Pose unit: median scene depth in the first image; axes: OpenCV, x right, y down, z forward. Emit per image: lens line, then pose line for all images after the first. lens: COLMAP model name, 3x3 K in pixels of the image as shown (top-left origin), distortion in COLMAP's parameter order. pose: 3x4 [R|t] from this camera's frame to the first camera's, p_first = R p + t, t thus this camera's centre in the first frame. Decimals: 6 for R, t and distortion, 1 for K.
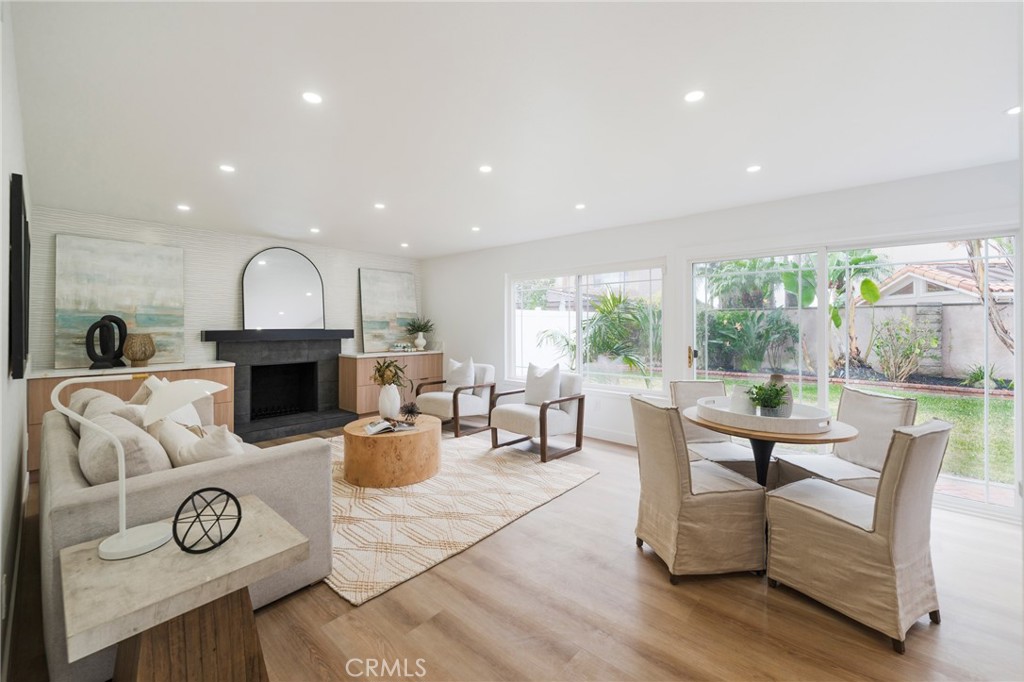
lens RADIAL K [[458.3, 0, 511.2], [0, 458.3, 327.4], [0, 0, 1]] dist [0.003180, 0.000046]
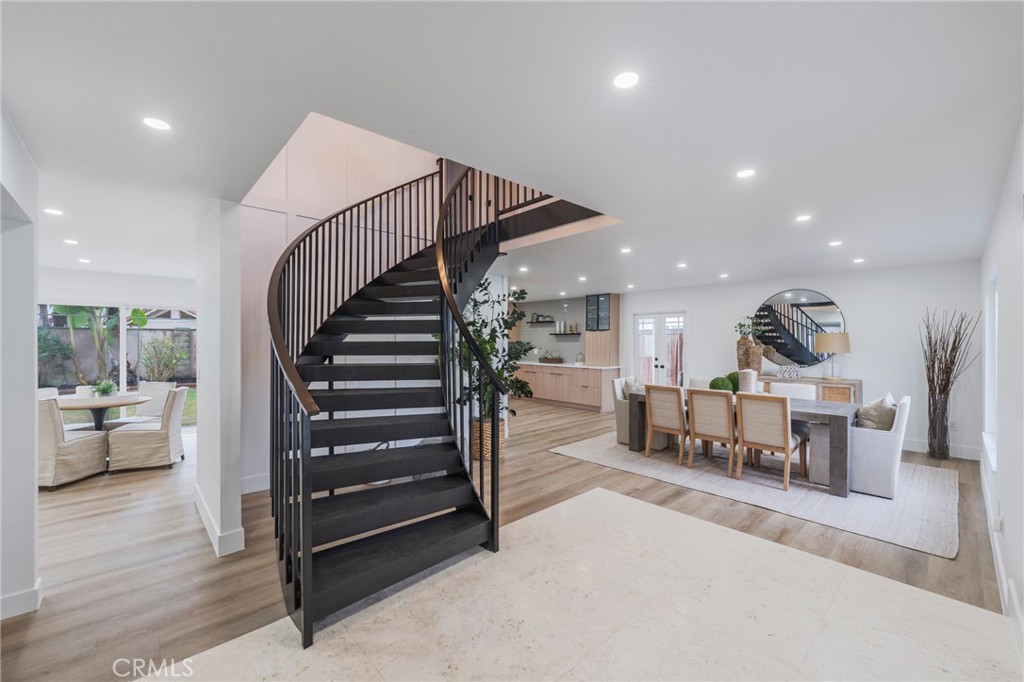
lens RADIAL K [[409.8, 0, 504.8], [0, 409.8, 339.5], [0, 0, 1]] dist [0.001725, -0.000967]
pose [[0.165515, 0.002932, 0.986203, -0.265392], [0.002437, 0.999991, -0.003382, -0.013754], [-0.986204, 0.002963, 0.165506, -0.293621]]
